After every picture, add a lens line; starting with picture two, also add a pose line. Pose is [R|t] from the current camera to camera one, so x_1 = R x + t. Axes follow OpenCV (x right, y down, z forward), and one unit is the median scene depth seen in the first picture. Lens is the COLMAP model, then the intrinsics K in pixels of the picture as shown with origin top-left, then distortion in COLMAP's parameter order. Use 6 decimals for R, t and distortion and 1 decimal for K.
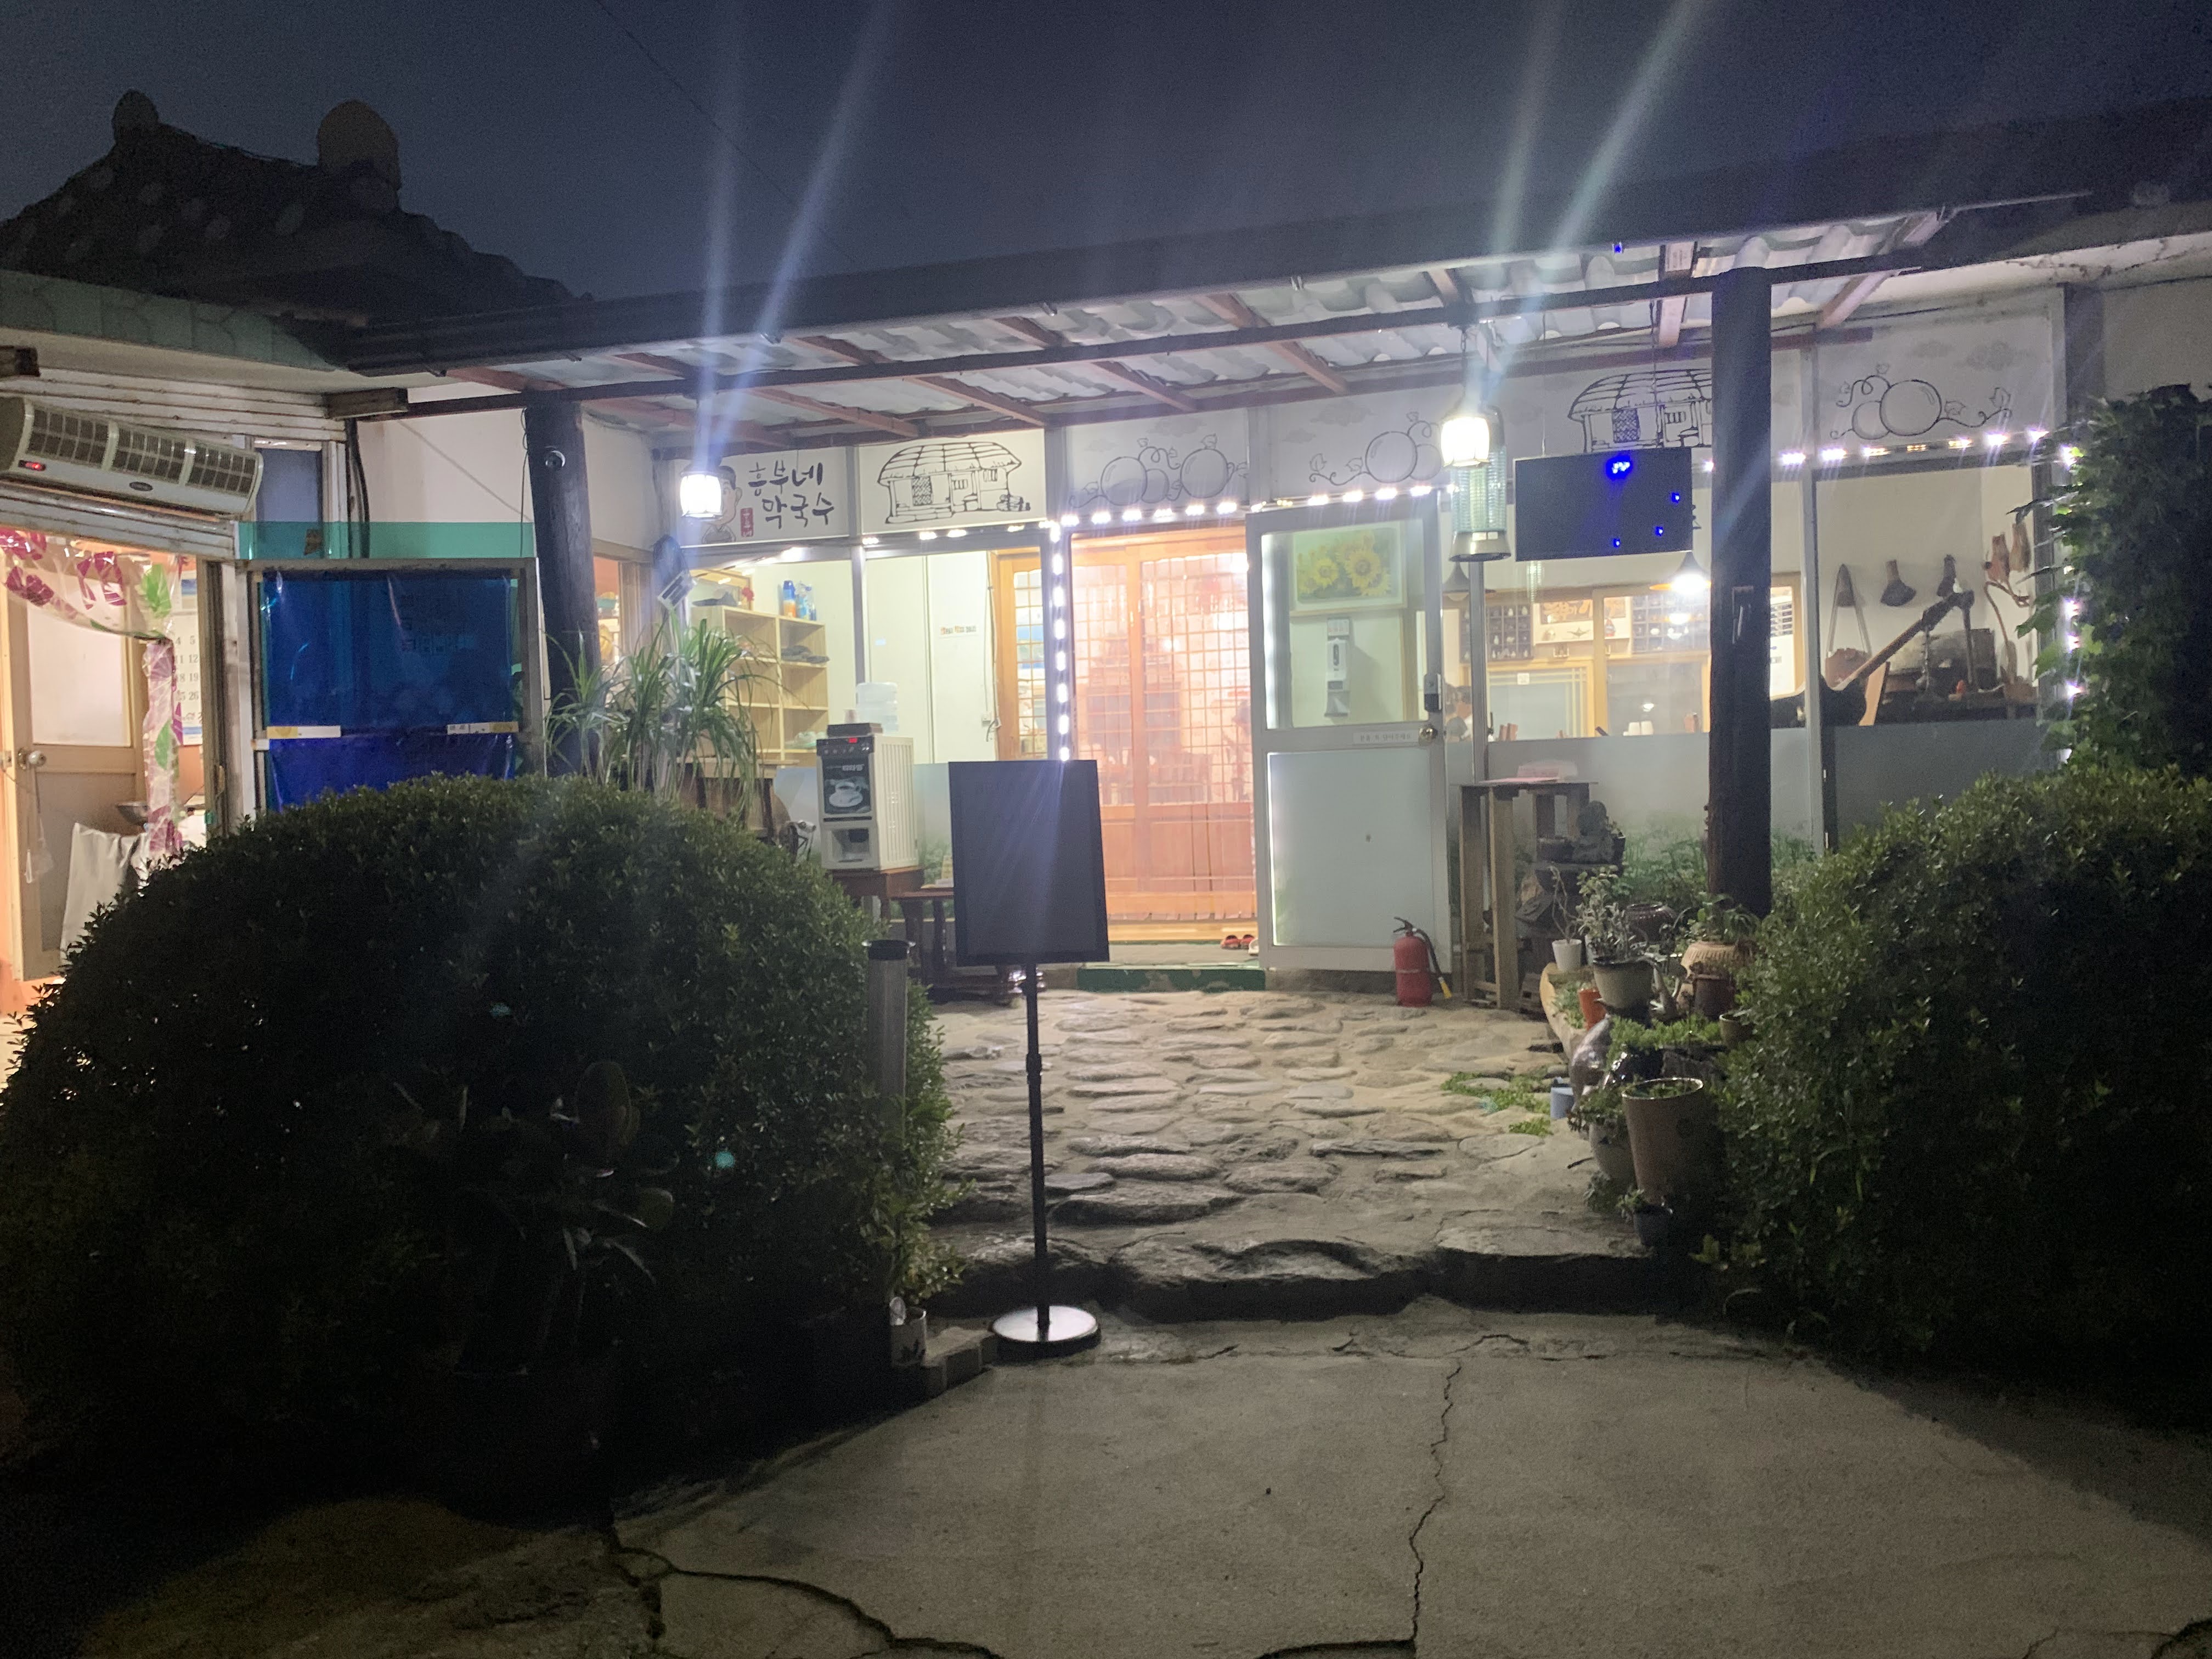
lens RADIAL K [[1695.3, 0, 1110.4], [0, 1695.3, 827.6], [0, 0, 1]] dist [-0.013658, -0.003927]
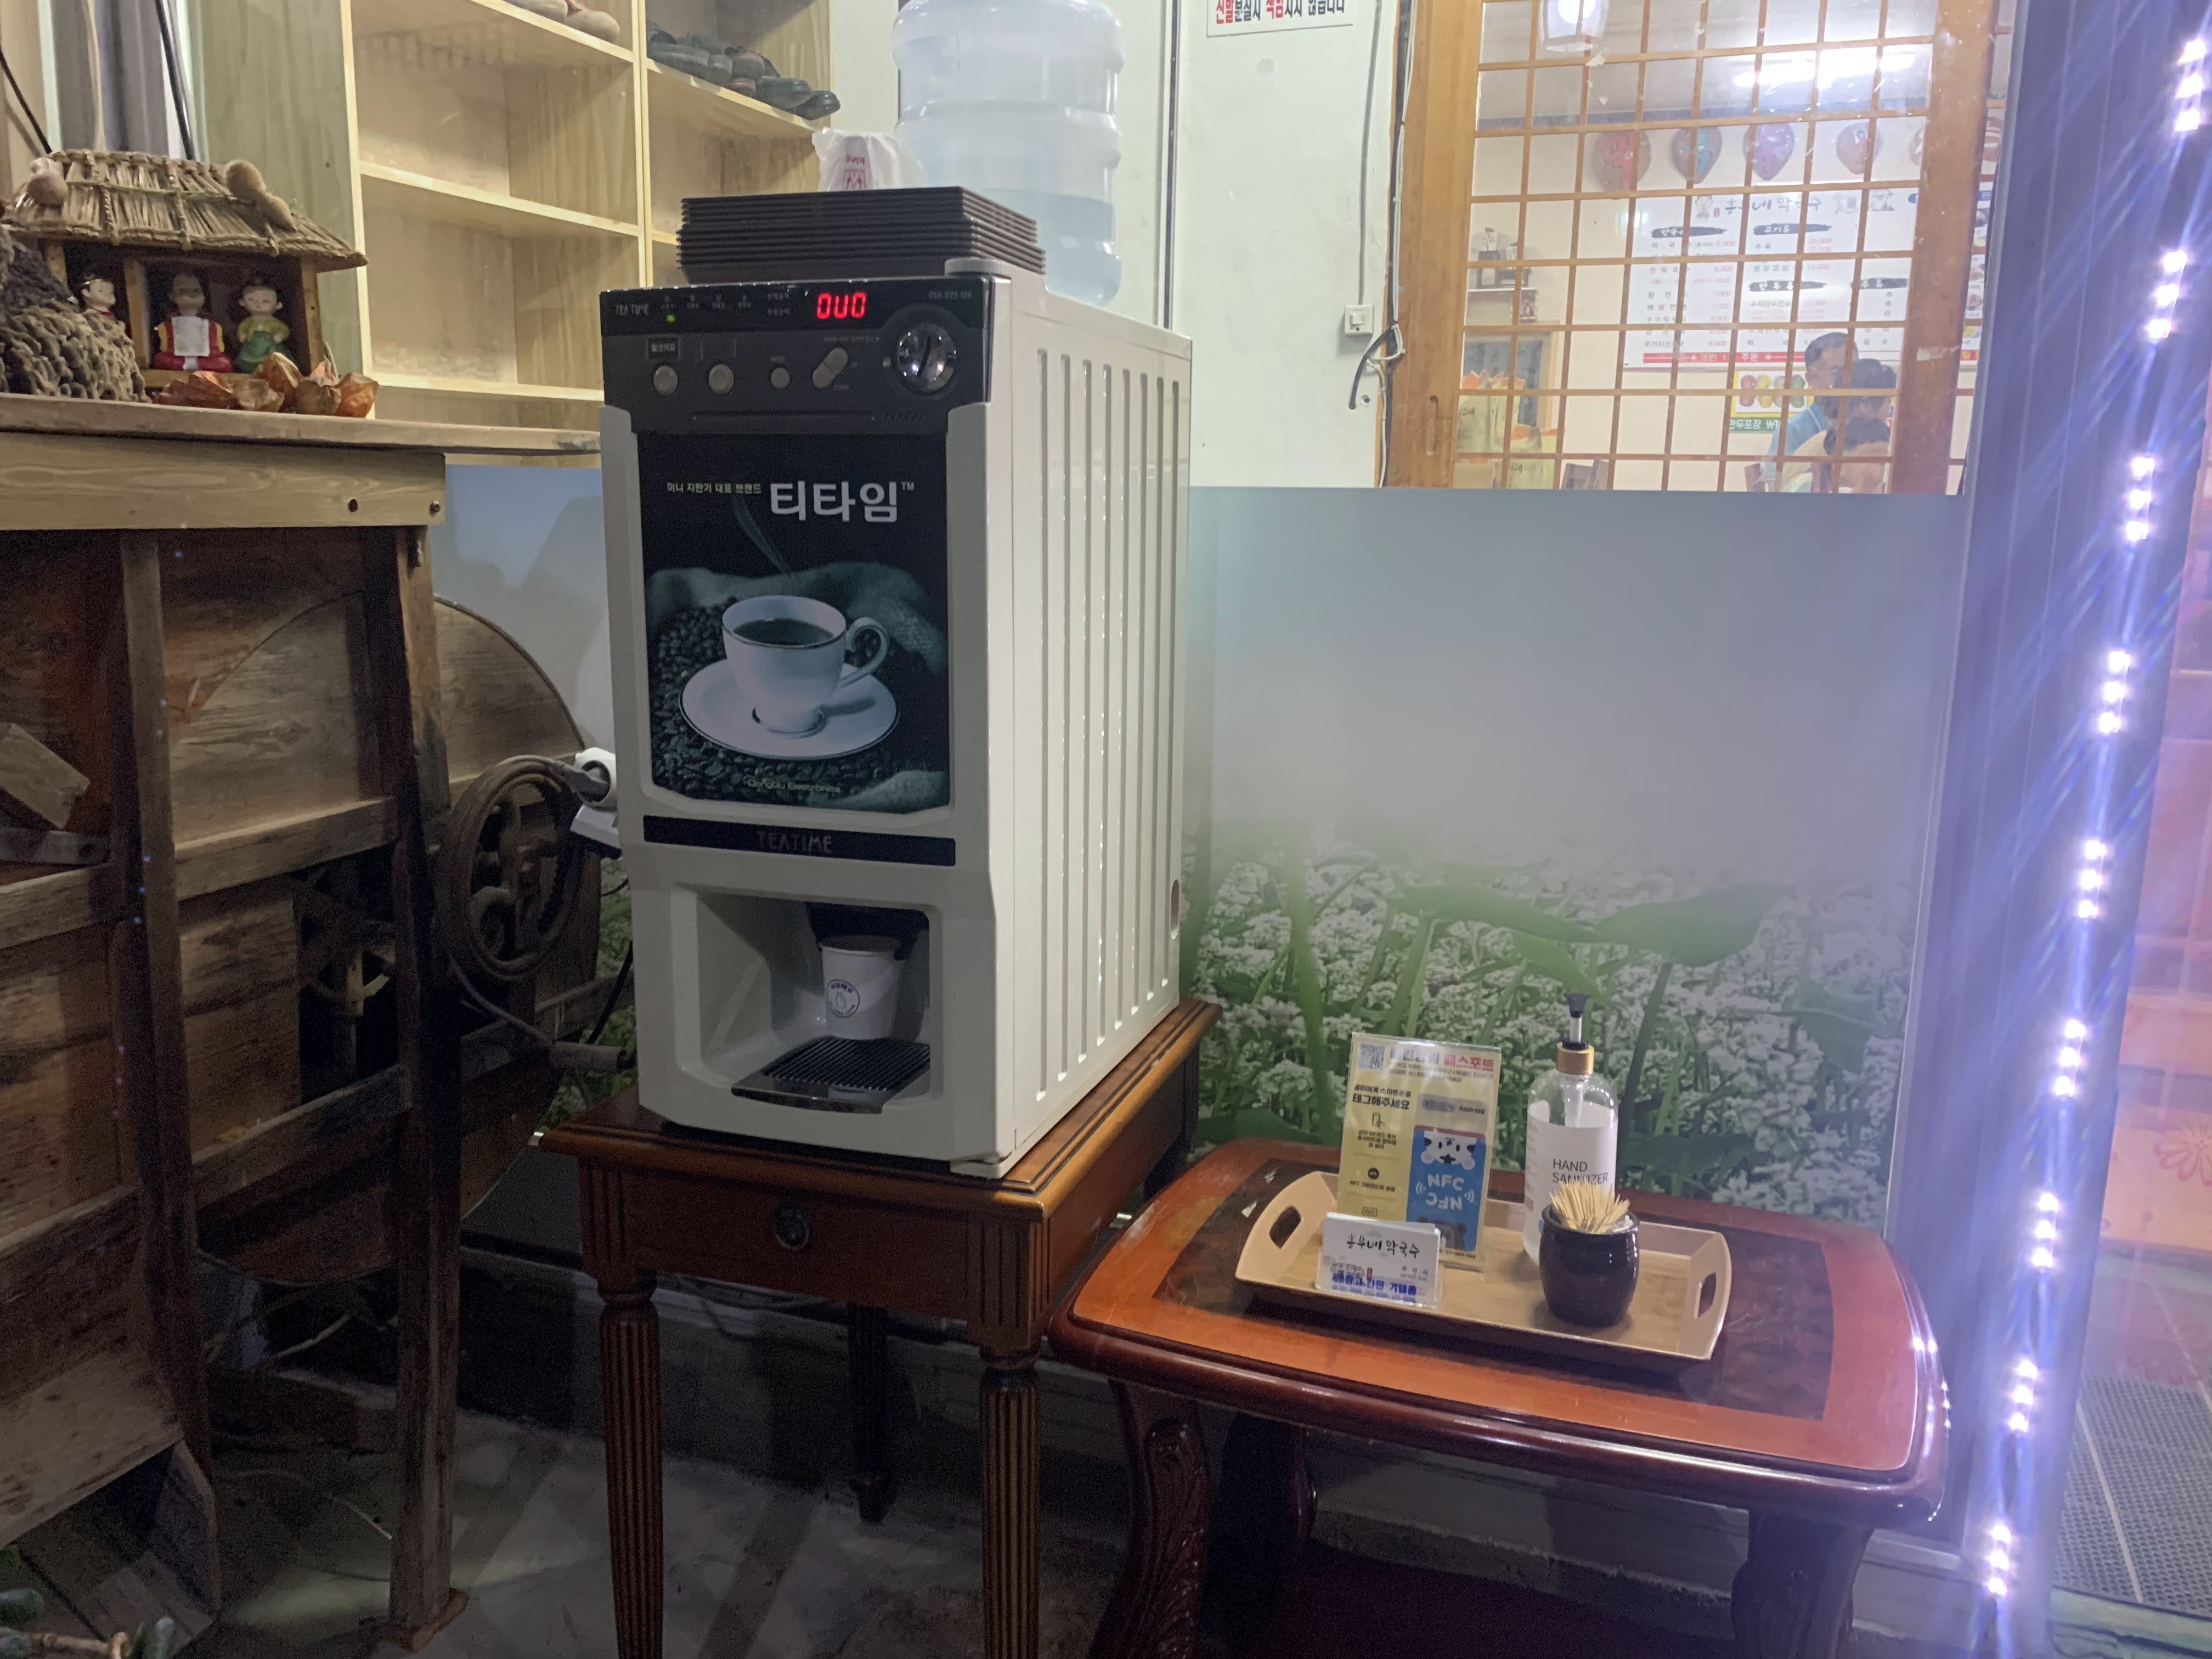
lens RADIAL K [[1695.3, 0, 1103.4], [0, 1695.3, 821.5], [0, 0, 1]] dist [-0.013658, -0.003927]
pose [[0.996934, 0.063223, -0.046095, -0.120195], [-0.054372, 0.983434, 0.172917, -0.034475], [0.056264, -0.169881, 0.983857, 0.849391]]
